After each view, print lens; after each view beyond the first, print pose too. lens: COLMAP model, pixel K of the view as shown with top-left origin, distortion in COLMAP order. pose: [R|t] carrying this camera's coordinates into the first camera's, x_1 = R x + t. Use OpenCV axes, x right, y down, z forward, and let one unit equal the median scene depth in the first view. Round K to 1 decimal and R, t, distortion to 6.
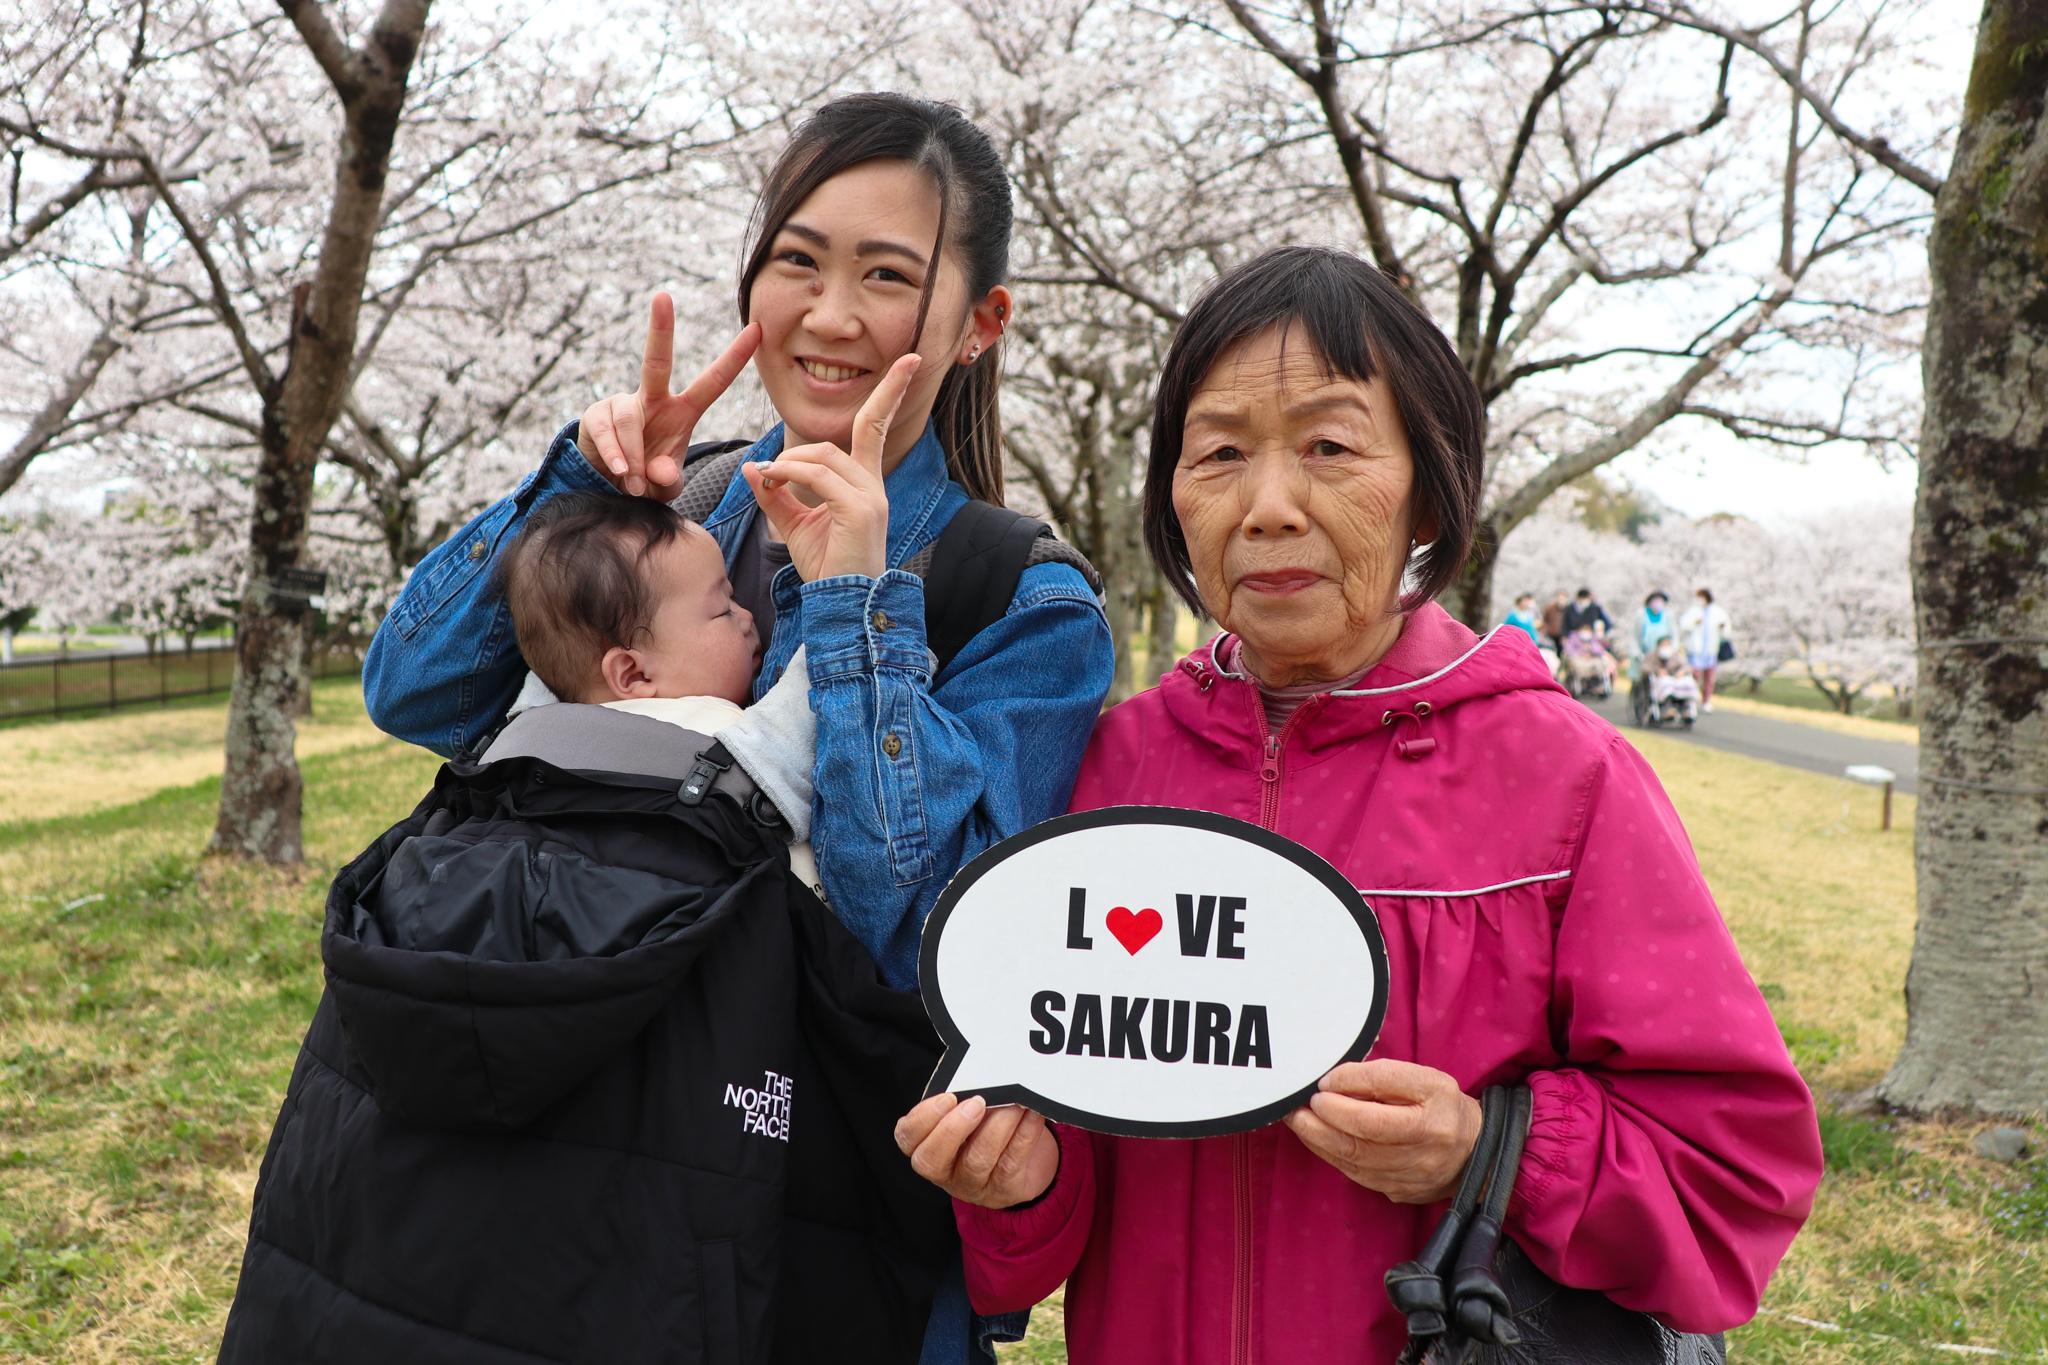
lens RADIAL K [[1854.5, 0, 1022.4], [0, 1854.5, 691.2], [0, 0, 1]] dist [-0.118164, 0.156719]
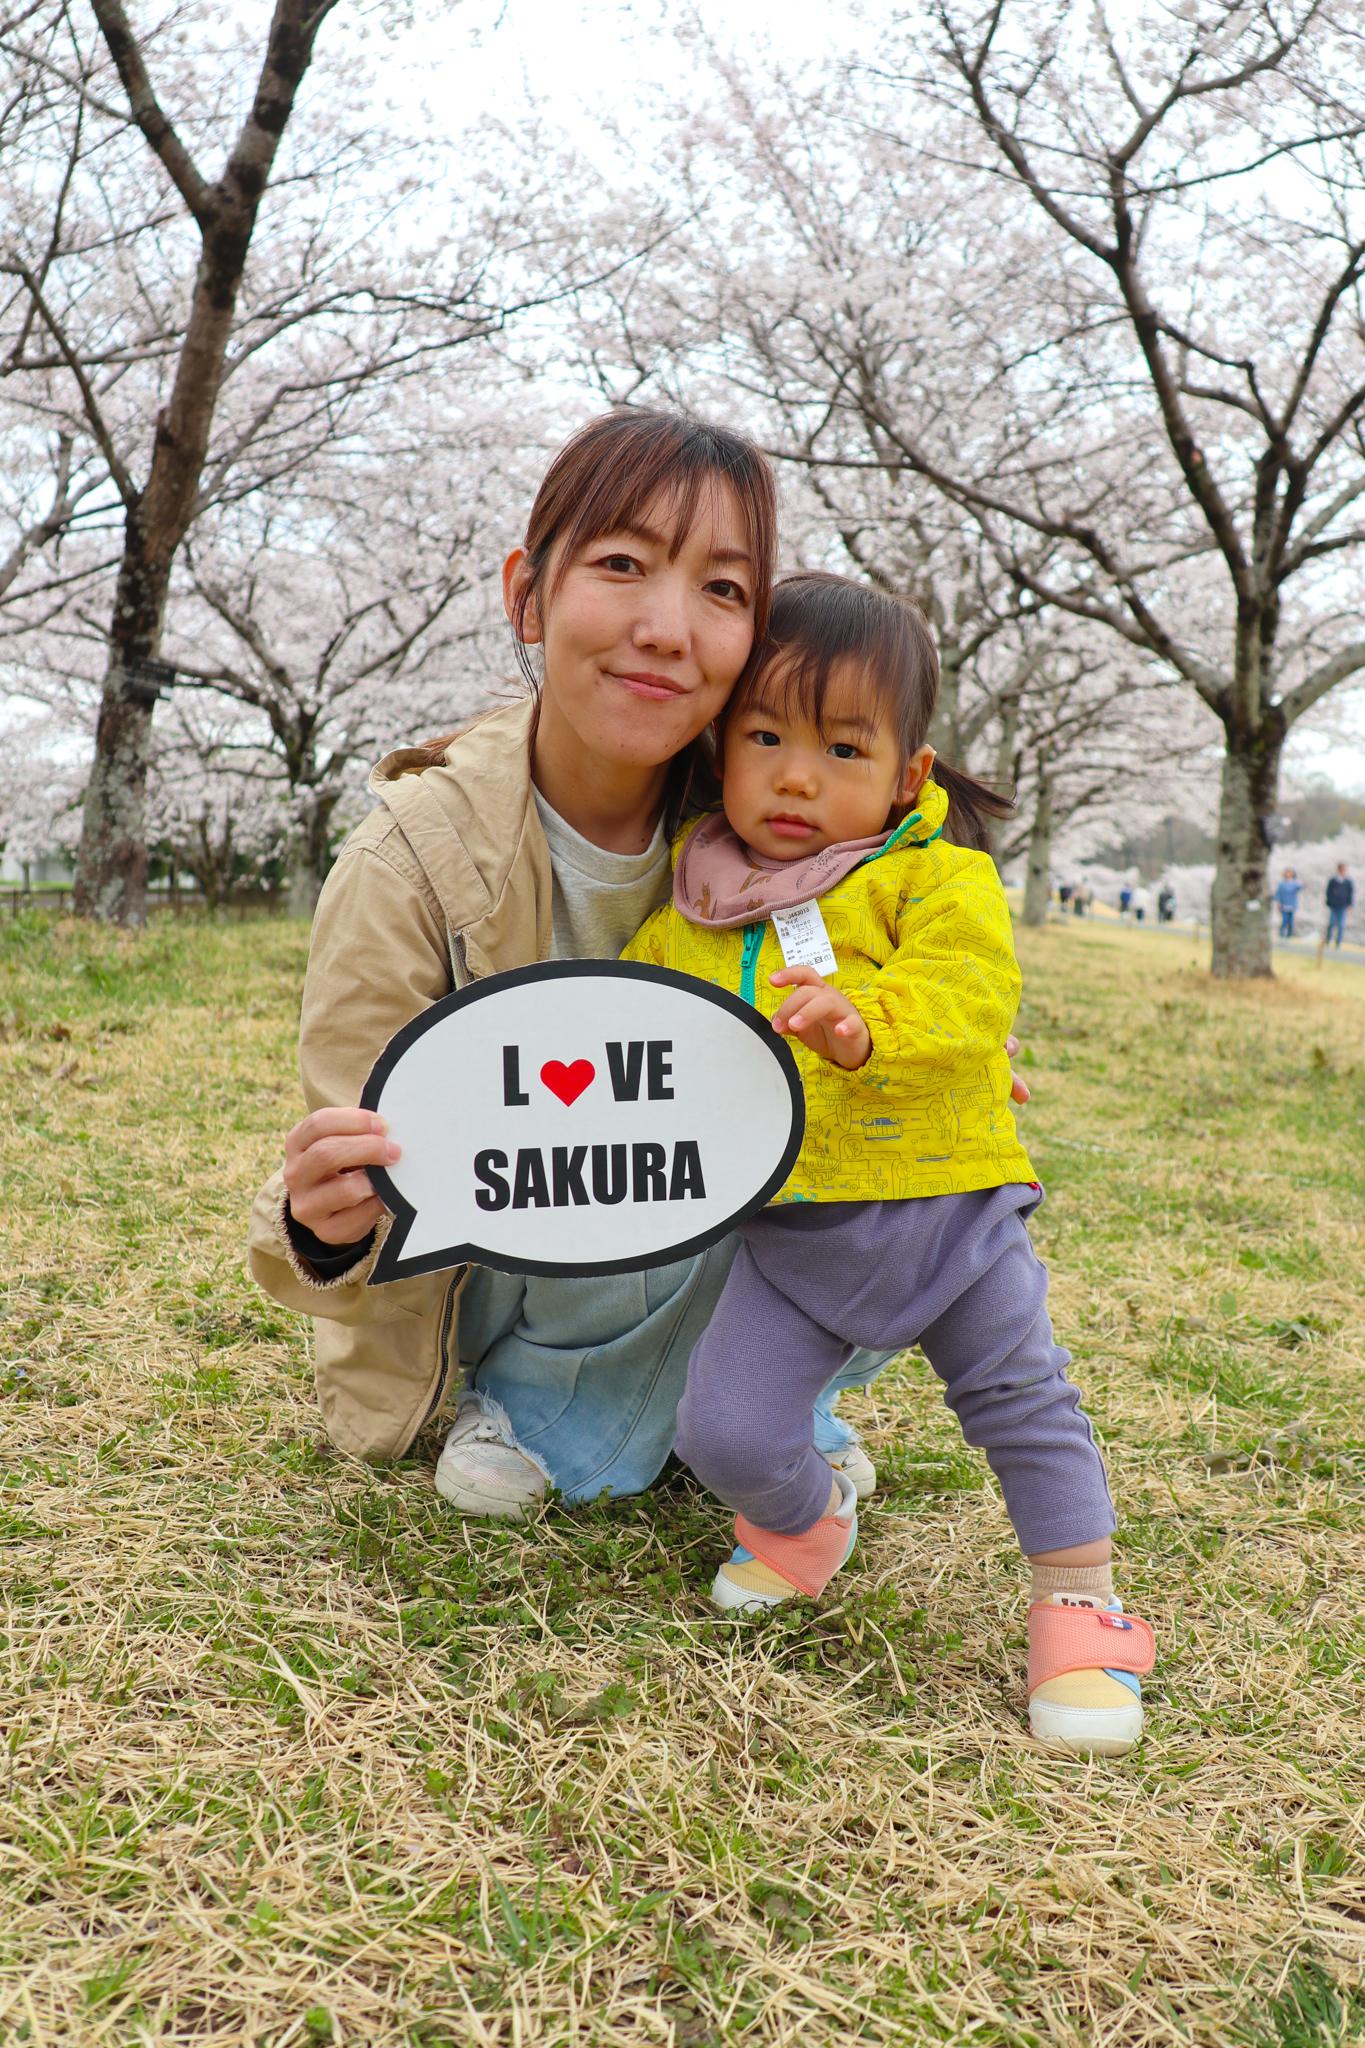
lens RADIAL K [[1703.5, 0, 682.5], [0, 1703.5, 1024.0], [0, 0, 1]] dist [-0.151345, 0.113760]
pose [[0.992309, 0.040732, -0.116892, 0.056109], [-0.038391, 0.999016, 0.022209, 0.126602], [0.117681, -0.017550, 0.992896, 0.026722]]
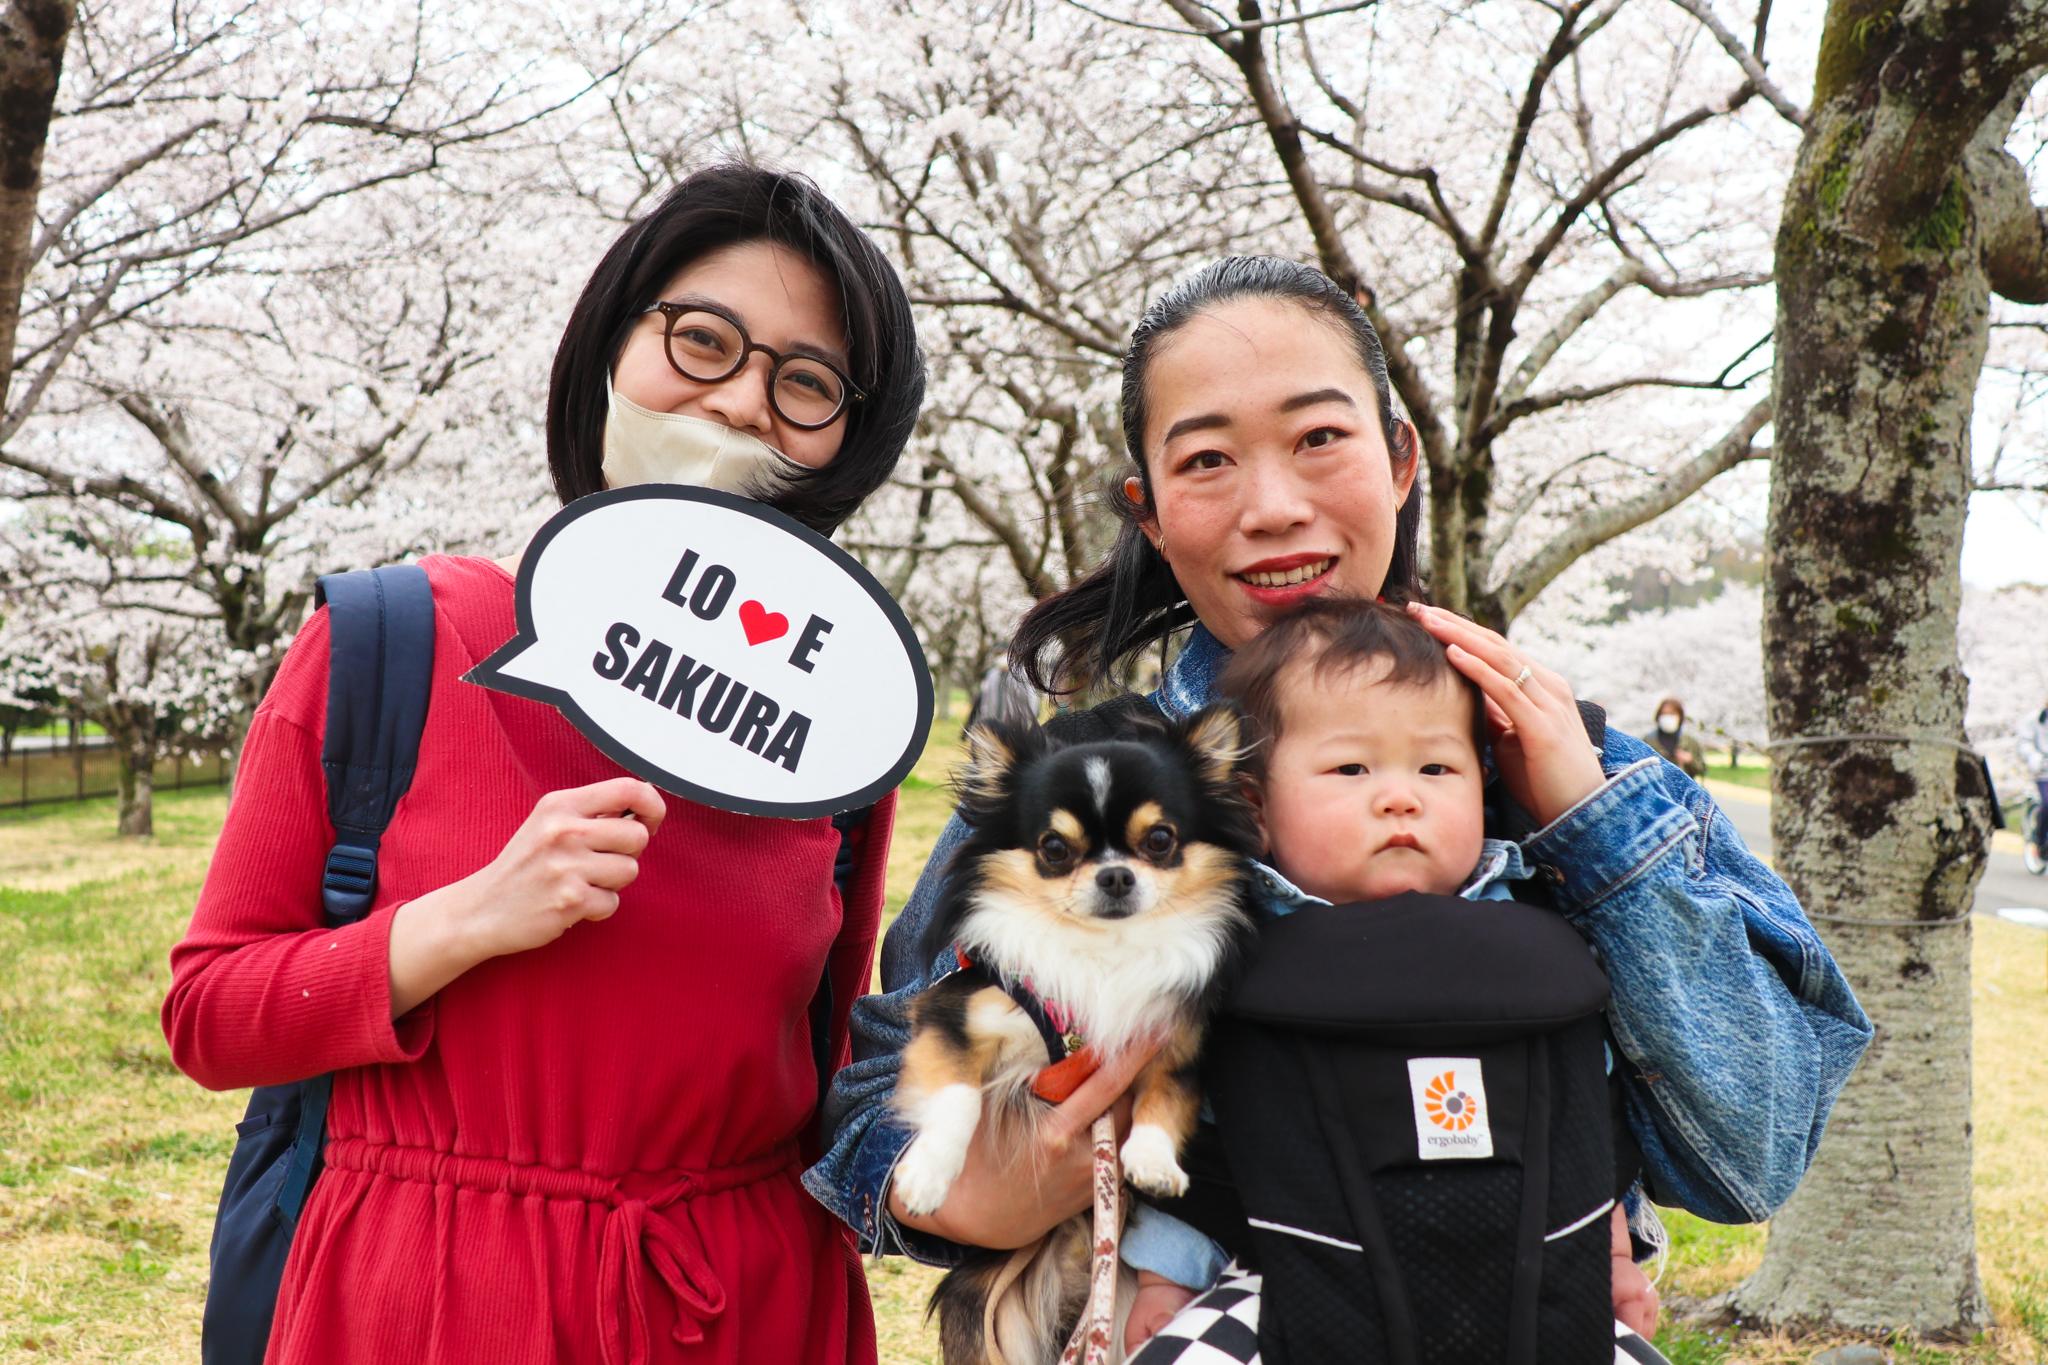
lens RADIAL K [[2363.3, 0, 1025.9], [0, 2363.3, 697.4], [0, 0, 1]] dist [-0.033127, 0.358695]
pose [[0.999261, 0.004456, -0.038187, 0.139613], [-0.006305, 0.998806, -0.048444, 0.005066], [0.037926, 0.048649, 0.998096, -0.052267]]
